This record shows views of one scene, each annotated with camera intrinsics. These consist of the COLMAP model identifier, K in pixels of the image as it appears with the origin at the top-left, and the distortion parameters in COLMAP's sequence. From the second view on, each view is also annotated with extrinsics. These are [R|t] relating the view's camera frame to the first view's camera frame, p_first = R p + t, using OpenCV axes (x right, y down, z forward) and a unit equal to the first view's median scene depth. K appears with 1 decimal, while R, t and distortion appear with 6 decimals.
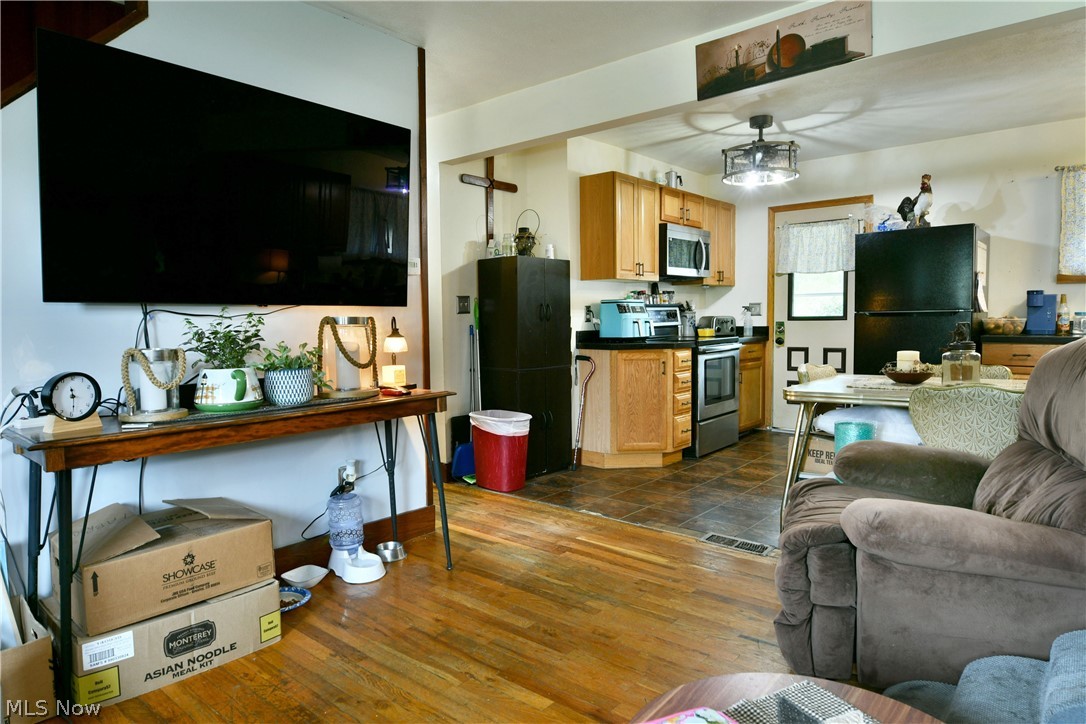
lens RADIAL K [[668.6, 0, 539.7], [0, 668.6, 354.0], [0, 0, 1]] dist [-0.004187, -0.010484]
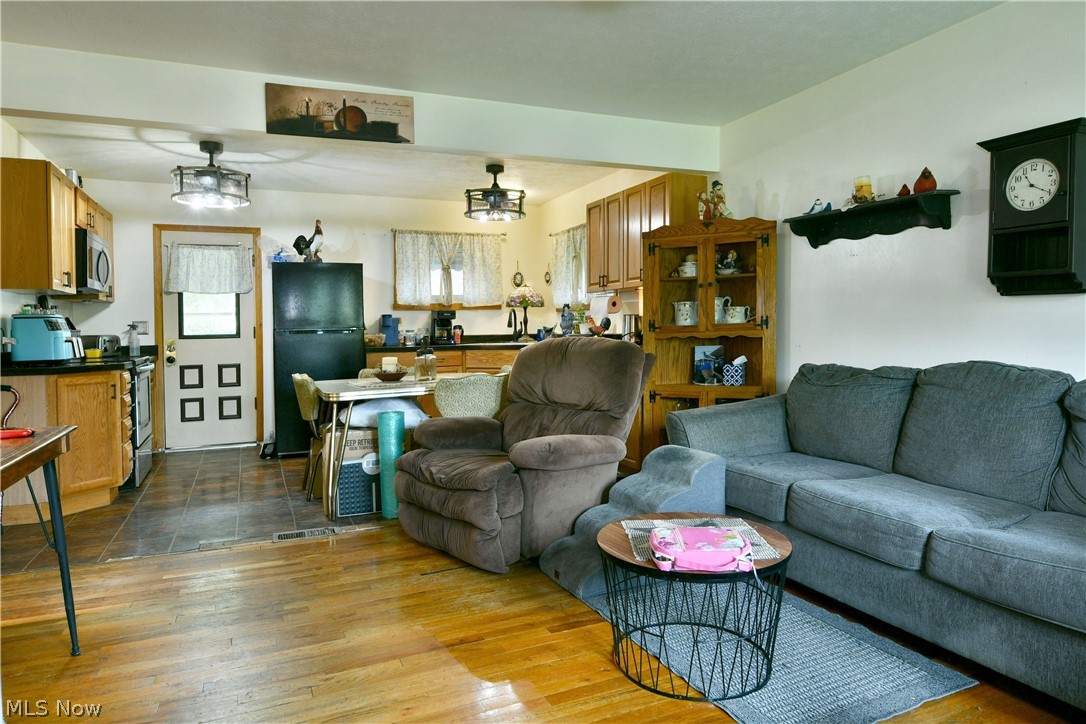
lens RADIAL K [[668.6, 0, 538.1], [0, 668.6, 342.1], [0, 0, 1]] dist [-0.004187, -0.010484]
pose [[0.436424, -0.012009, 0.899661, -0.375259], [0.060377, 0.998048, -0.015967, 0.003320], [-0.897713, 0.061288, 0.436297, 0.102132]]
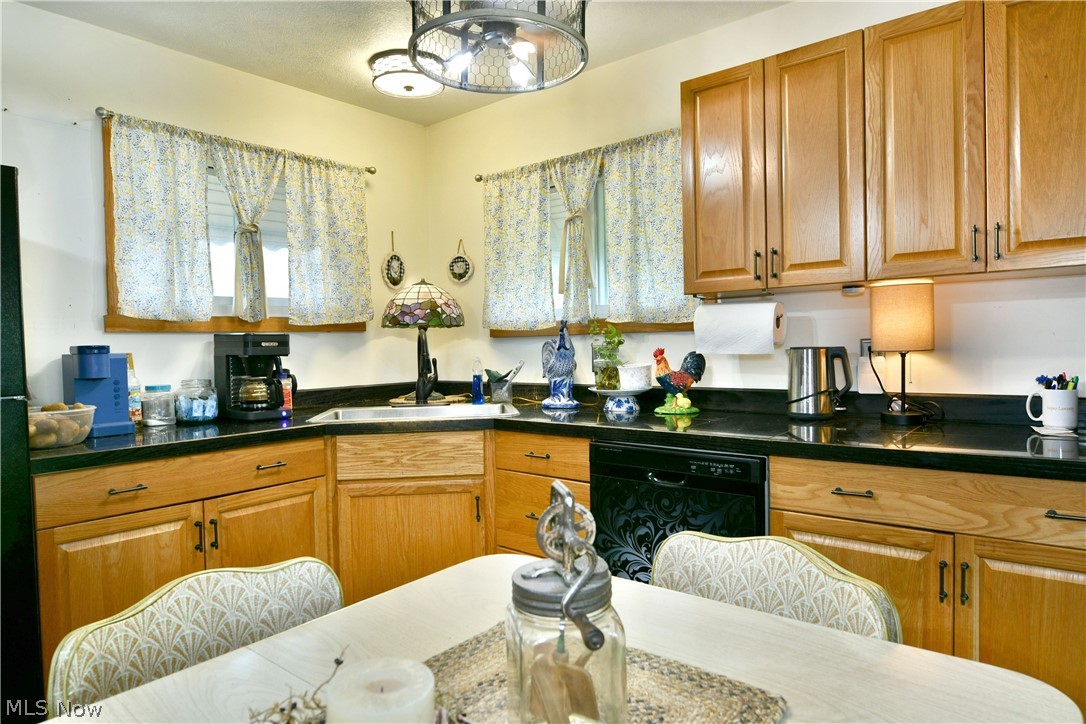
lens RADIAL K [[668.6, 0, 553.0], [0, 668.6, 355.1], [0, 0, 1]] dist [-0.004187, -0.010484]
pose [[-0.047392, -0.005009, 0.998864, 0.237870], [0.076555, 0.997028, 0.008632, -0.065705], [-0.995938, 0.076877, -0.046867, 0.673327]]
